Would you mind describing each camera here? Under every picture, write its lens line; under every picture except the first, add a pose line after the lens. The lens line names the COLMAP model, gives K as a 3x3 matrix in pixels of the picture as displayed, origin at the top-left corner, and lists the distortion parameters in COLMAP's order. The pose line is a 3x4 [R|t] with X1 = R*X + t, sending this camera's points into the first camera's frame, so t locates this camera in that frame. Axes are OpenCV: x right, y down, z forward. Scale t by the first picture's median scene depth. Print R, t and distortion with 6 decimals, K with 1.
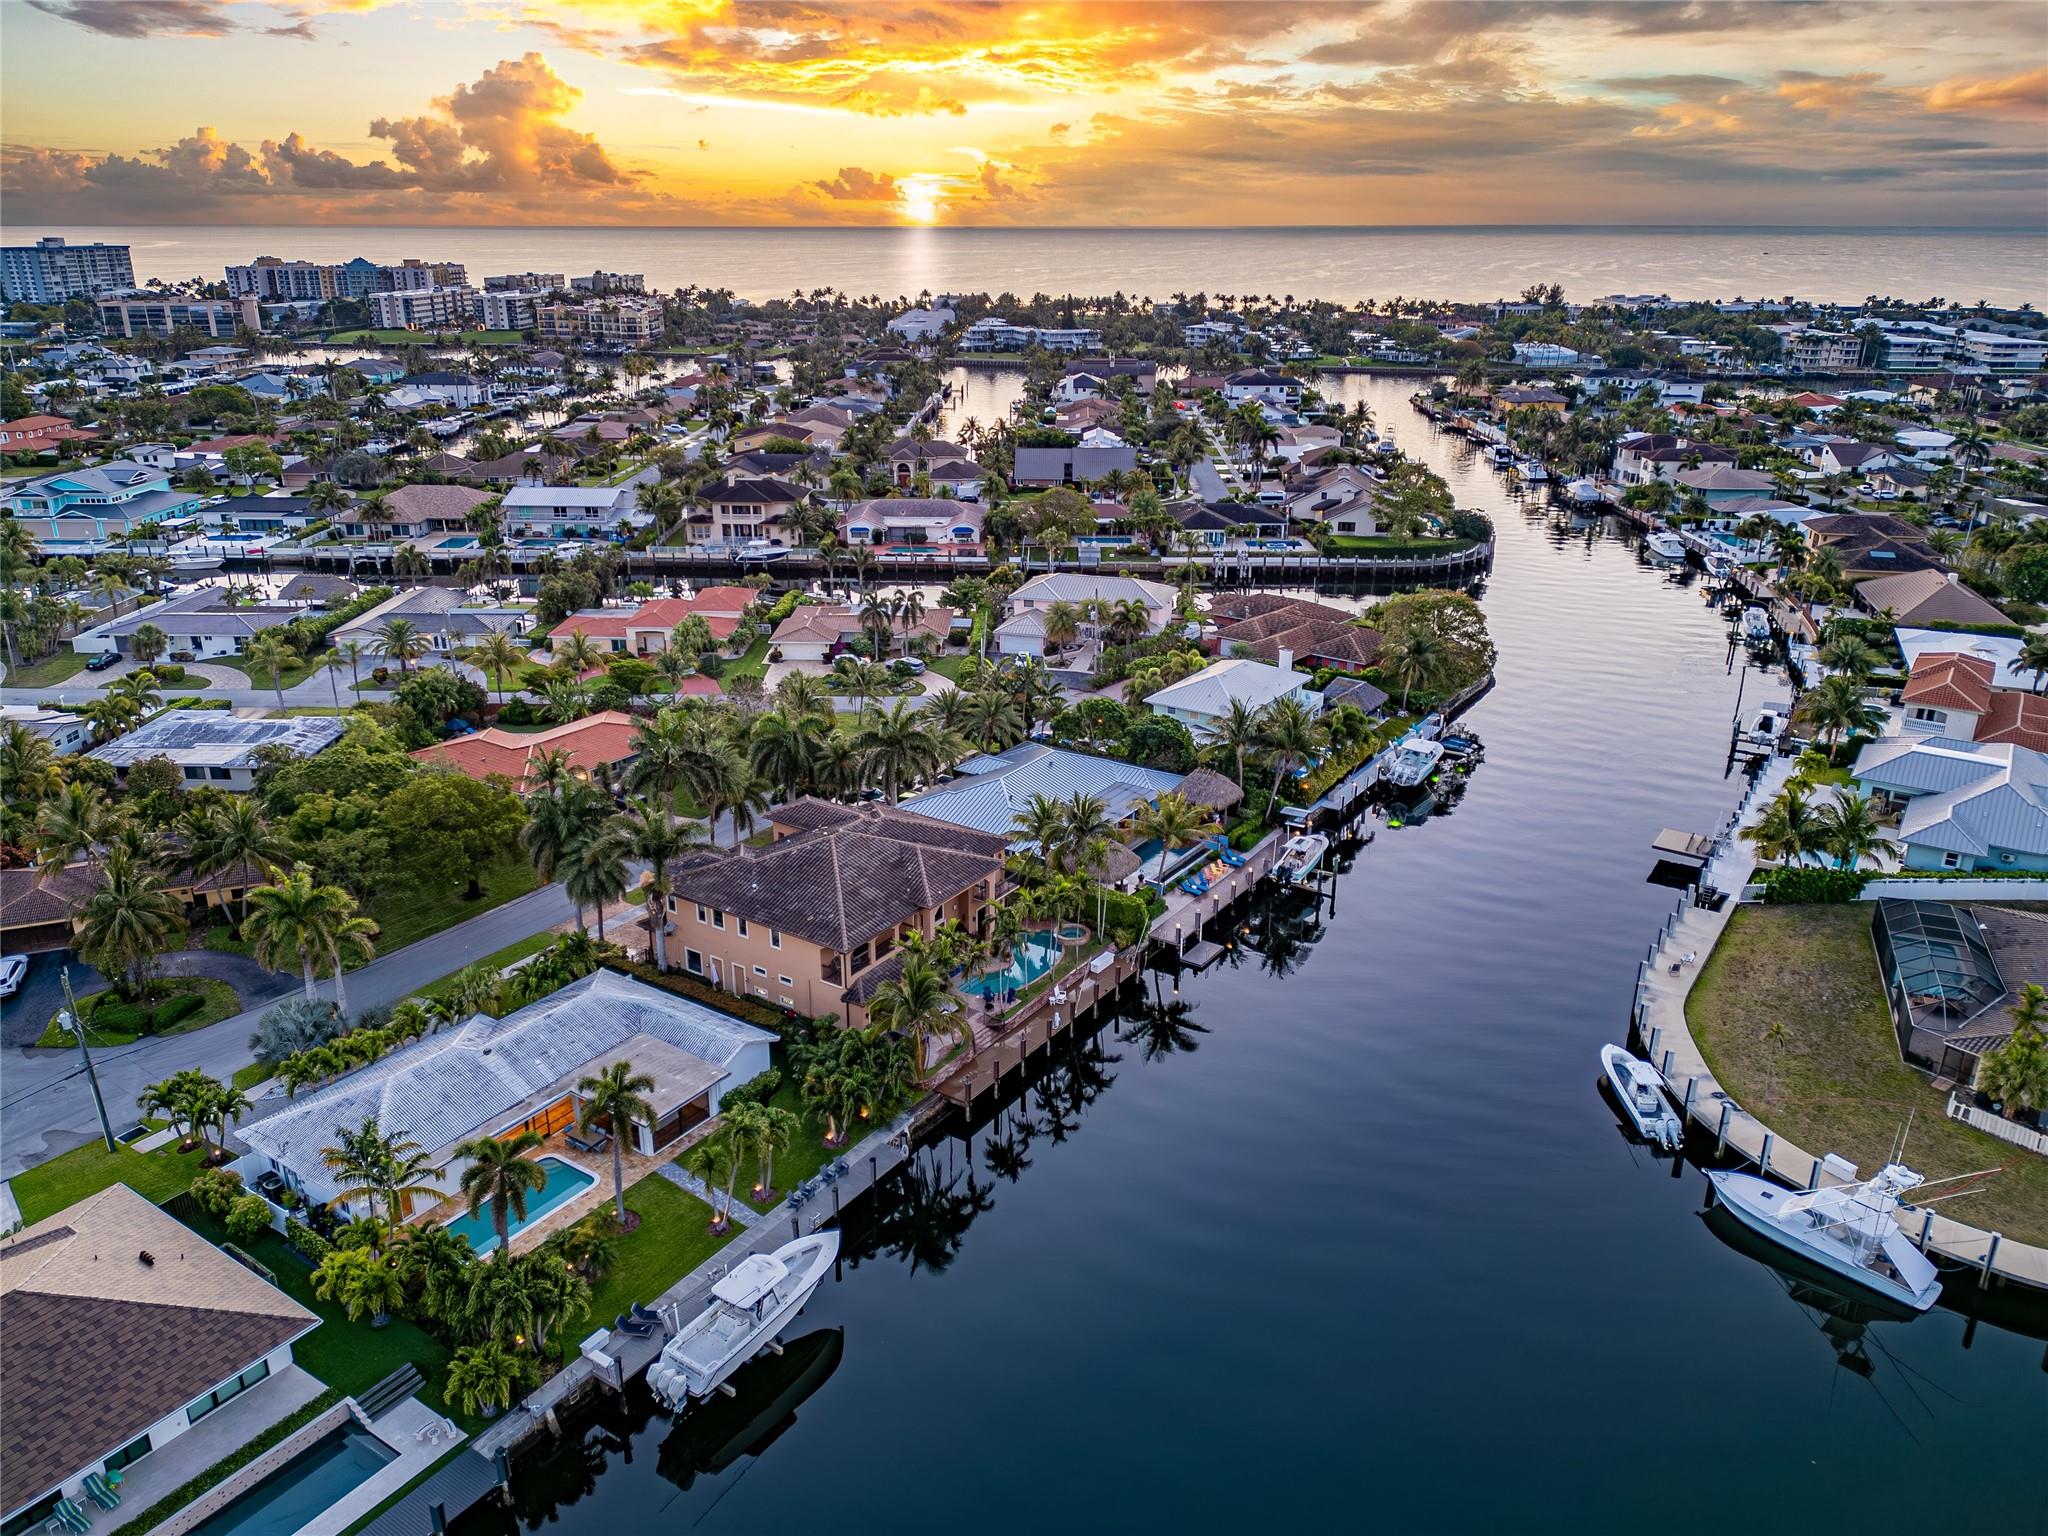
lens RADIAL K [[1419.9, 0, 1024.0], [0, 1419.9, 768.0], [0, 0, 1]] dist [0.059699, -0.082989]
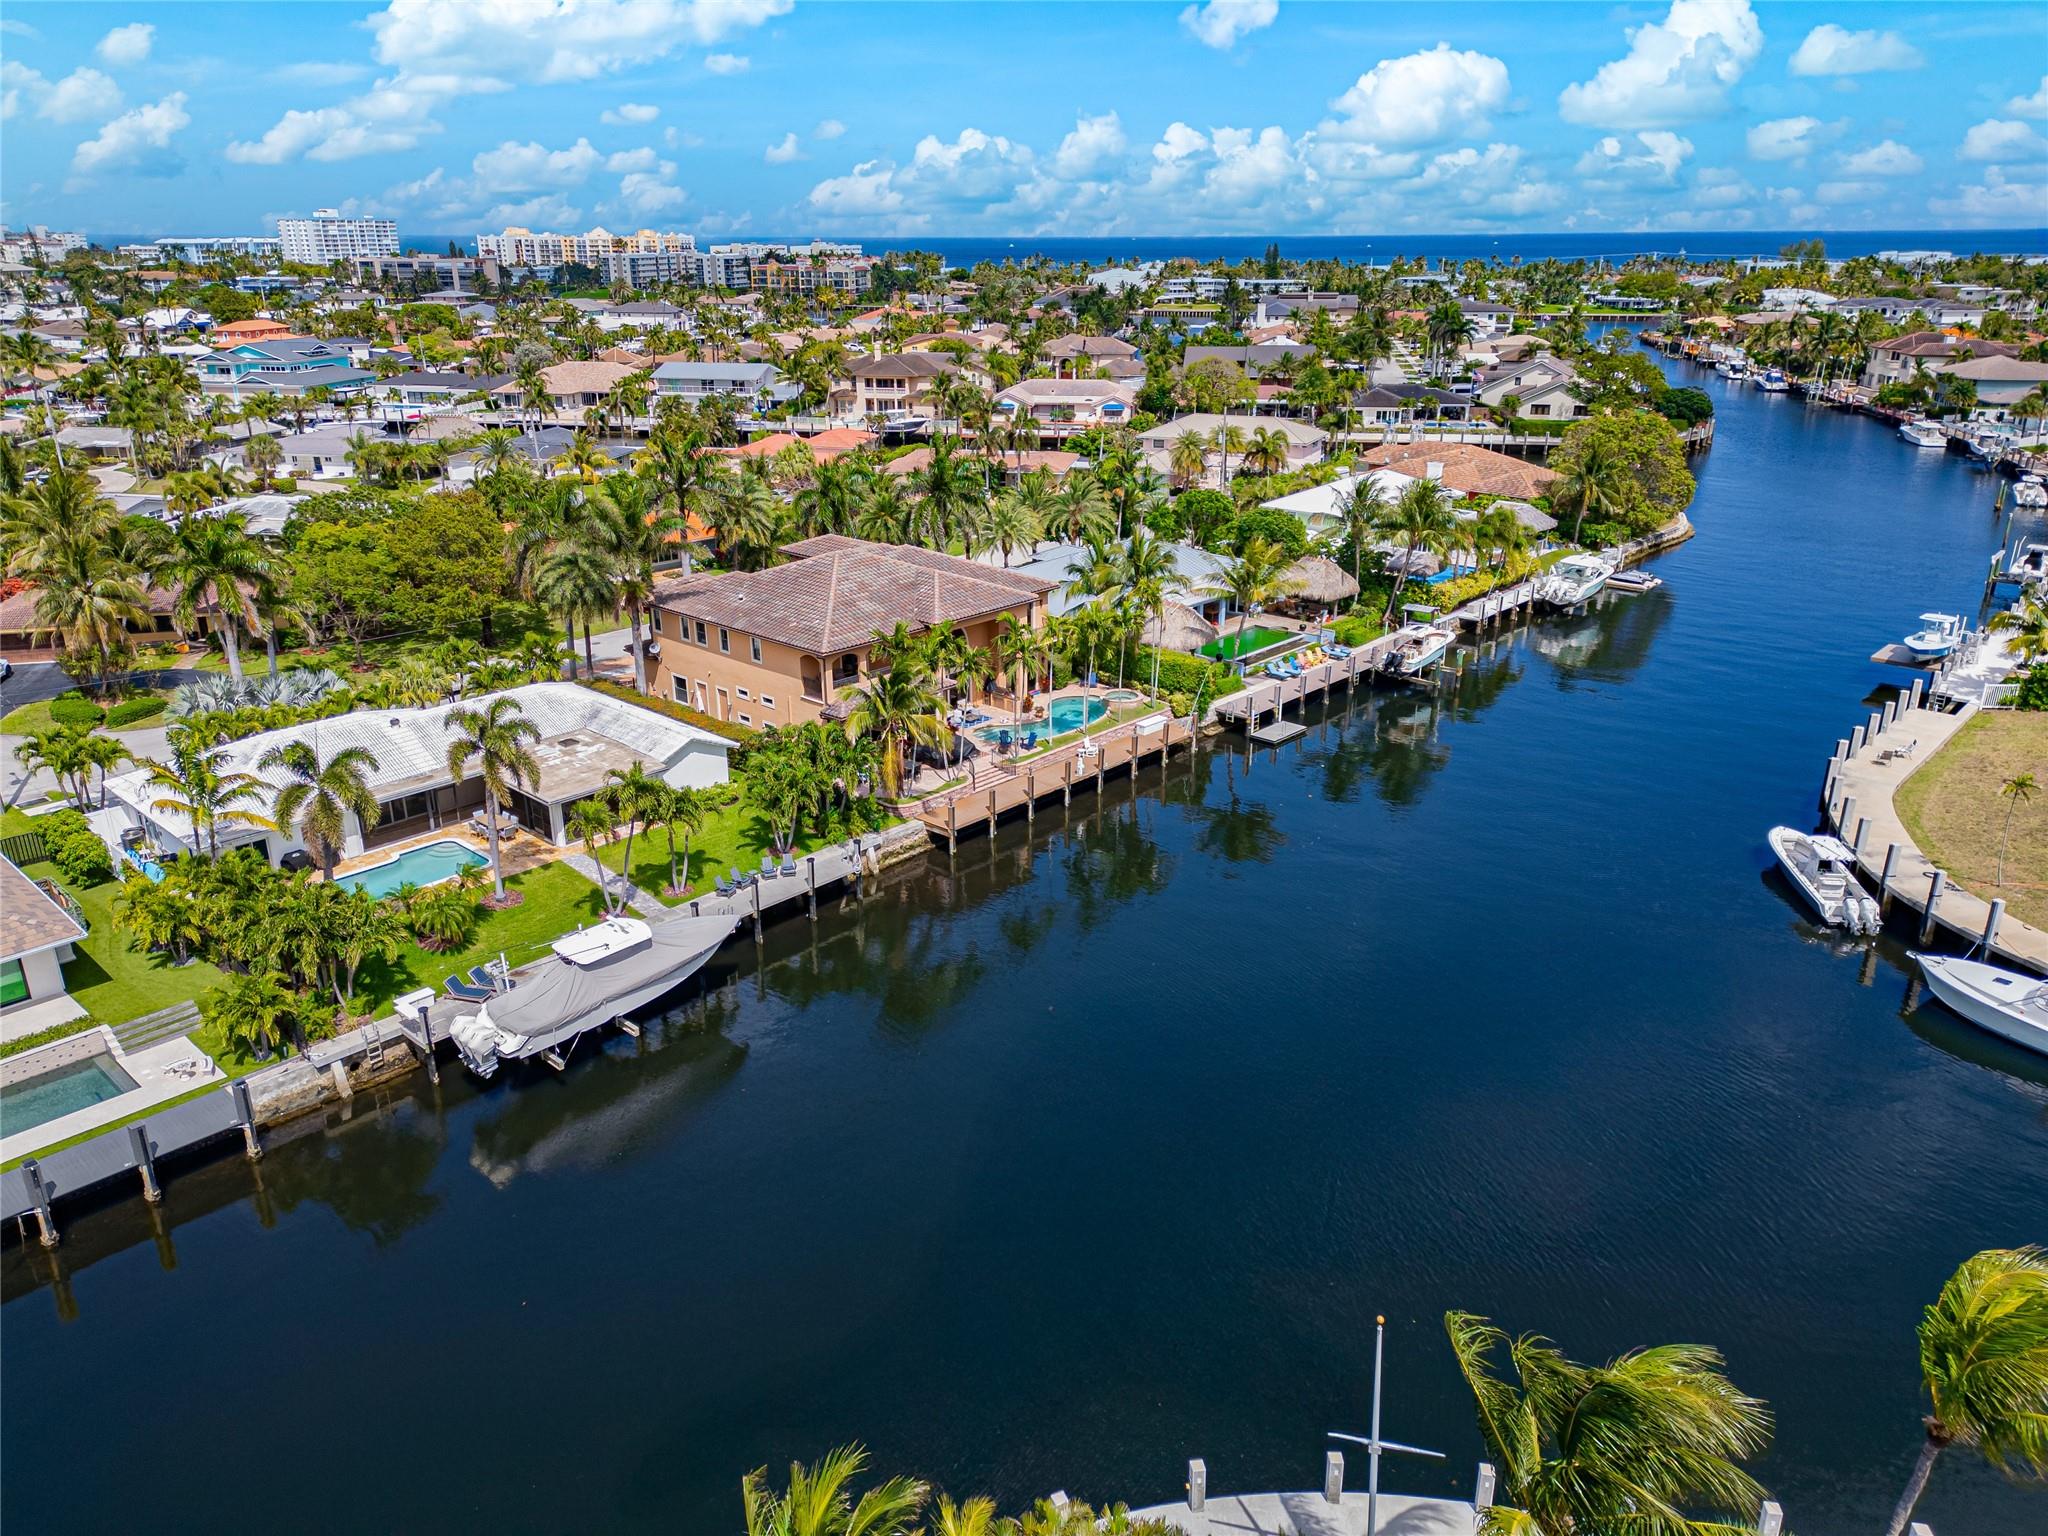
lens RADIAL K [[1391.9, 0, 1024.0], [0, 1391.9, 768.0], [0, 0, 1]] dist [0.071941, -0.071751]
pose [[0.988280, 0.044937, -0.145888, 0.074531], [-0.044896, 0.998985, 0.003574, 0.119057], [0.145901, 0.003018, 0.989295, 0.121376]]
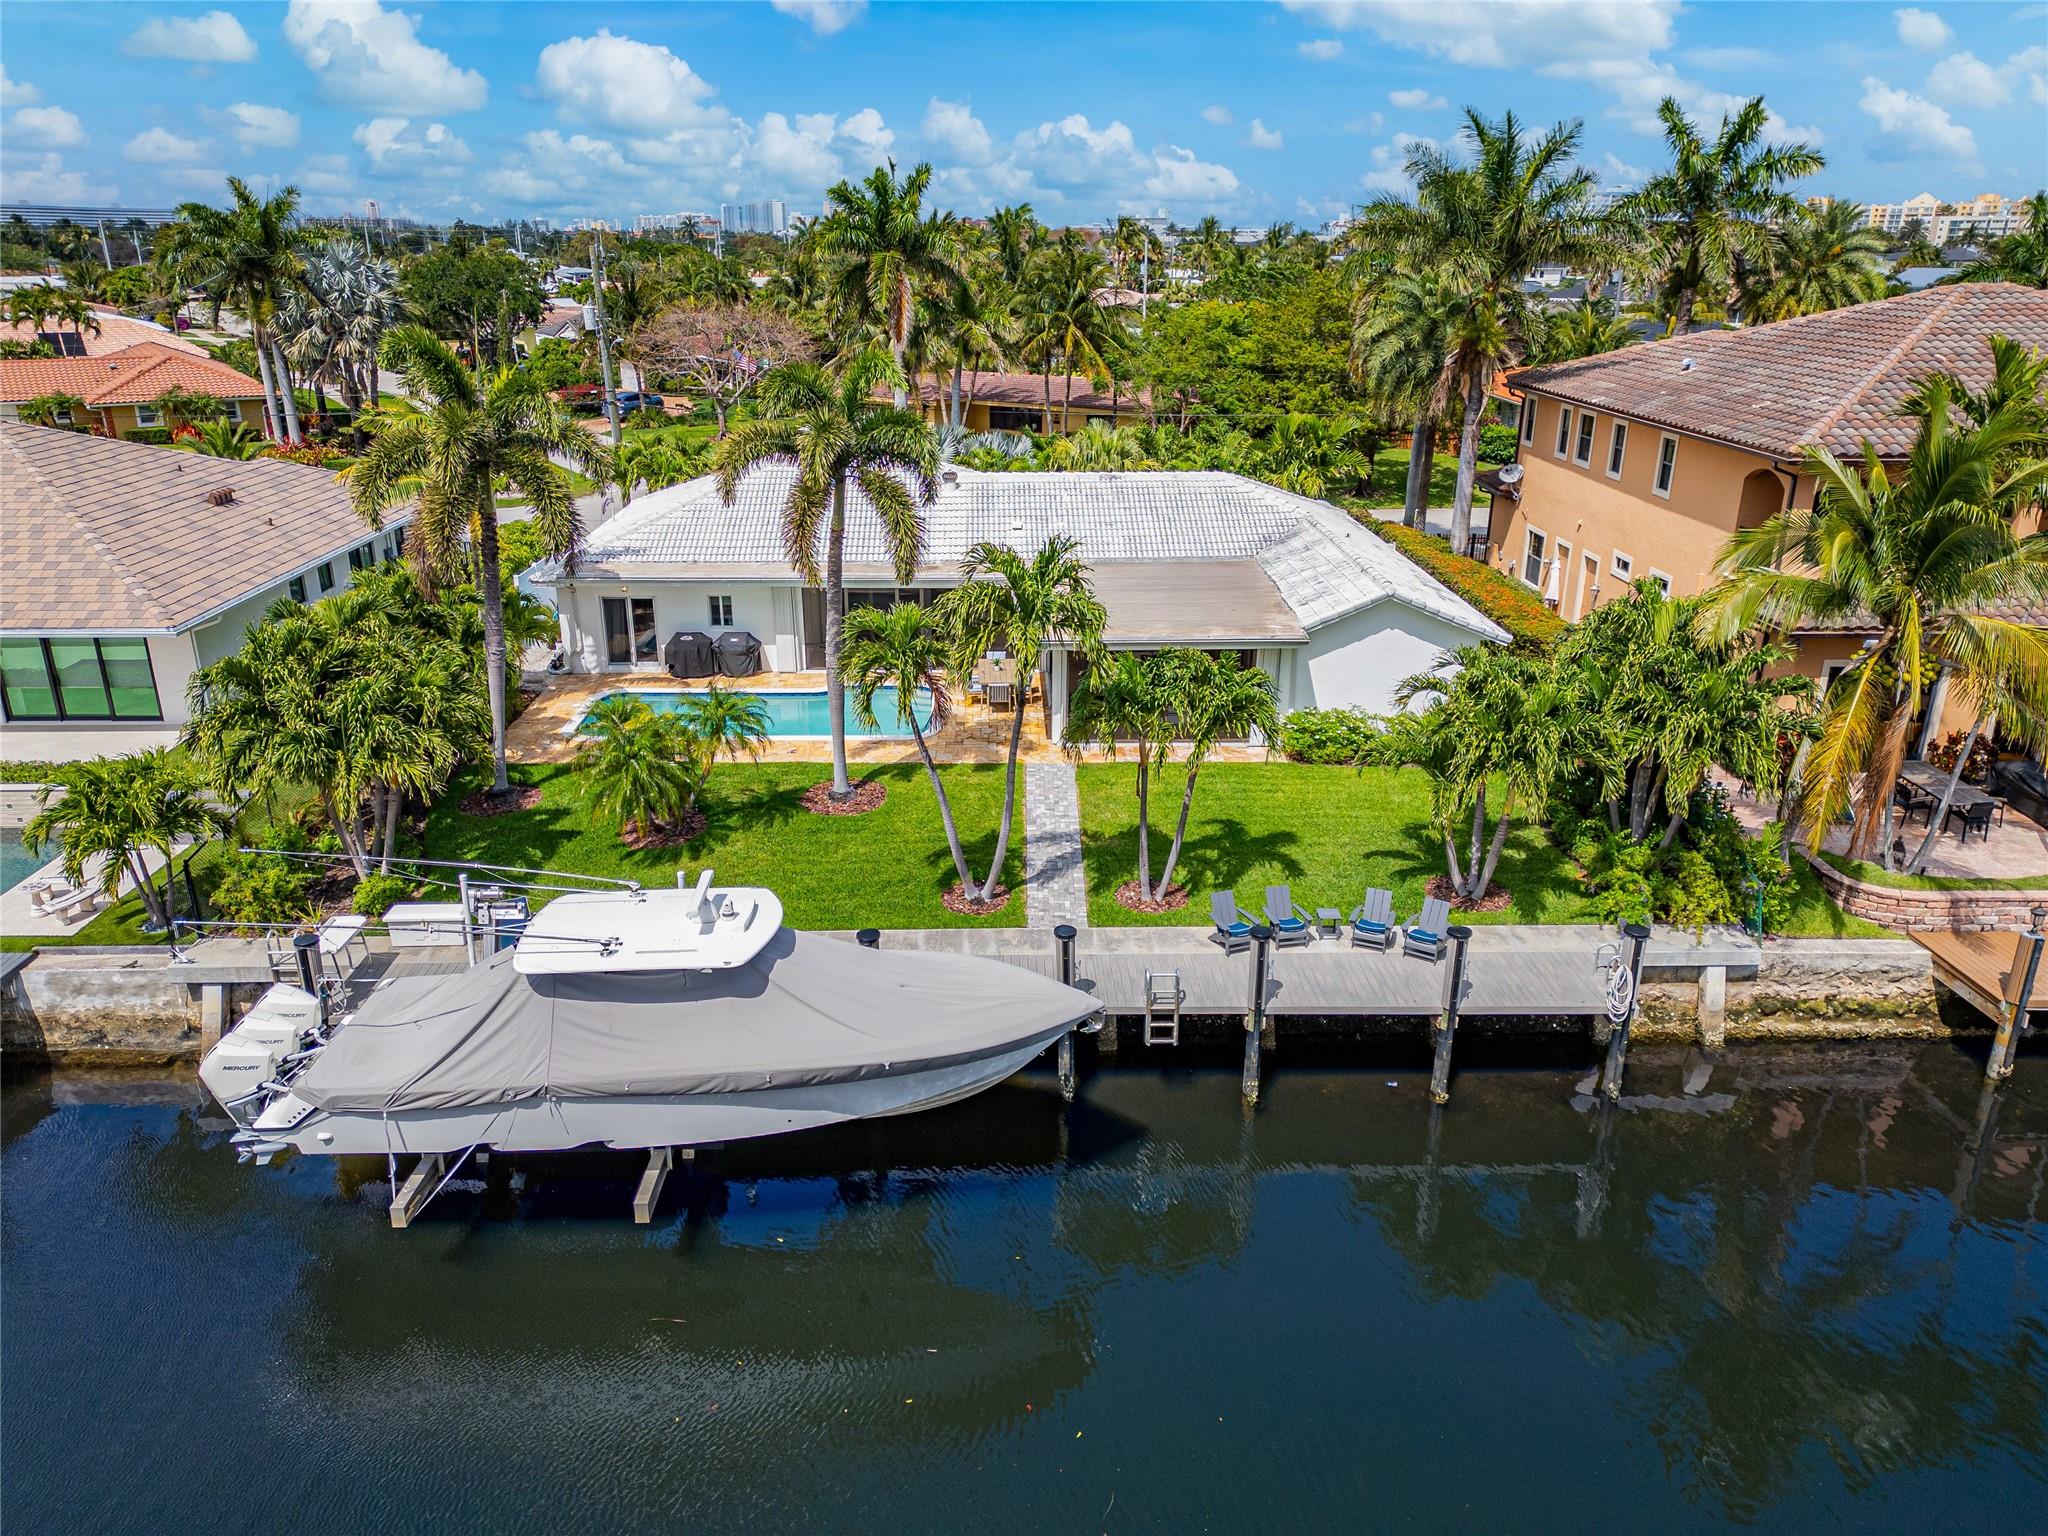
lens RADIAL K [[1391.9, 0, 1024.0], [0, 1391.9, 768.0], [0, 0, 1]] dist [0.071941, -0.071751]
pose [[0.564232, 0.278077, -0.777377, 0.031779], [-0.280194, 0.950186, 0.136524, 0.127764], [0.776617, 0.140785, 0.614041, 0.421000]]
